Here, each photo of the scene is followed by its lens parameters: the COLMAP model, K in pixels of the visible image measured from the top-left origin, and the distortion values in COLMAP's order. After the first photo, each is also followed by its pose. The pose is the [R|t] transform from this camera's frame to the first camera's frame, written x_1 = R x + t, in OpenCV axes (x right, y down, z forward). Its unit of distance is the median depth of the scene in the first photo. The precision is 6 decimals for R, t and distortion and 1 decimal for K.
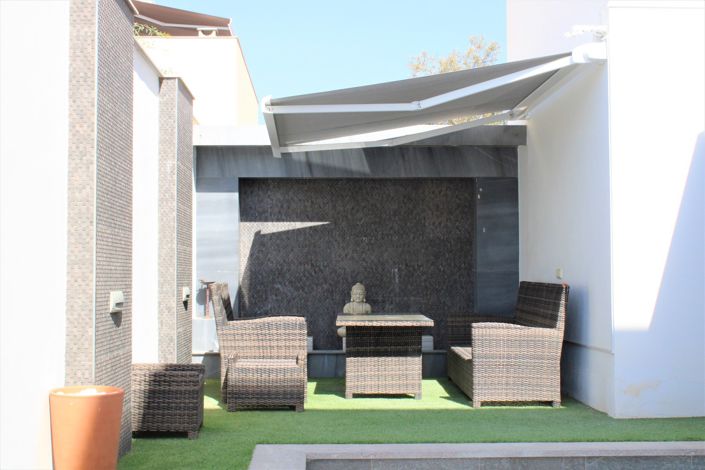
lens RADIAL K [[1038.8, 0, 353.2], [0, 1038.8, 238.1], [0, 0, 1]] dist [-0.017849, 0.000000]
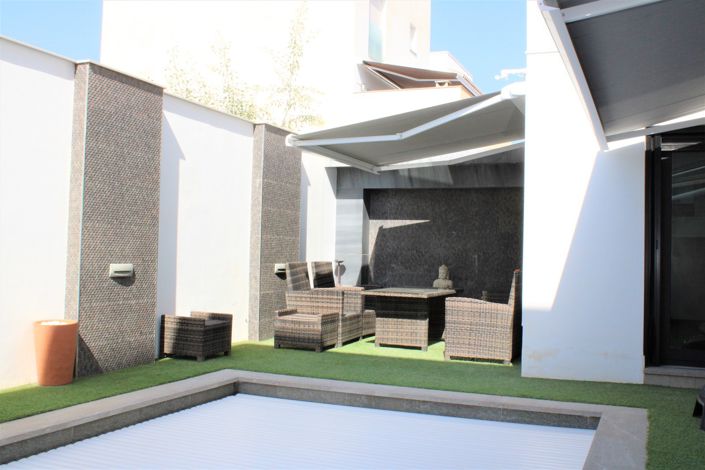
lens RADIAL K [[748.1, 0, 351.3], [0, 748.1, 234.1], [0, 0, 1]] dist [-0.095196, 0.000000]
pose [[0.907798, 0.014868, -0.419143, 0.399909], [-0.011851, 0.999882, 0.009802, -0.007168], [0.419239, -0.003931, 0.907867, 0.075543]]
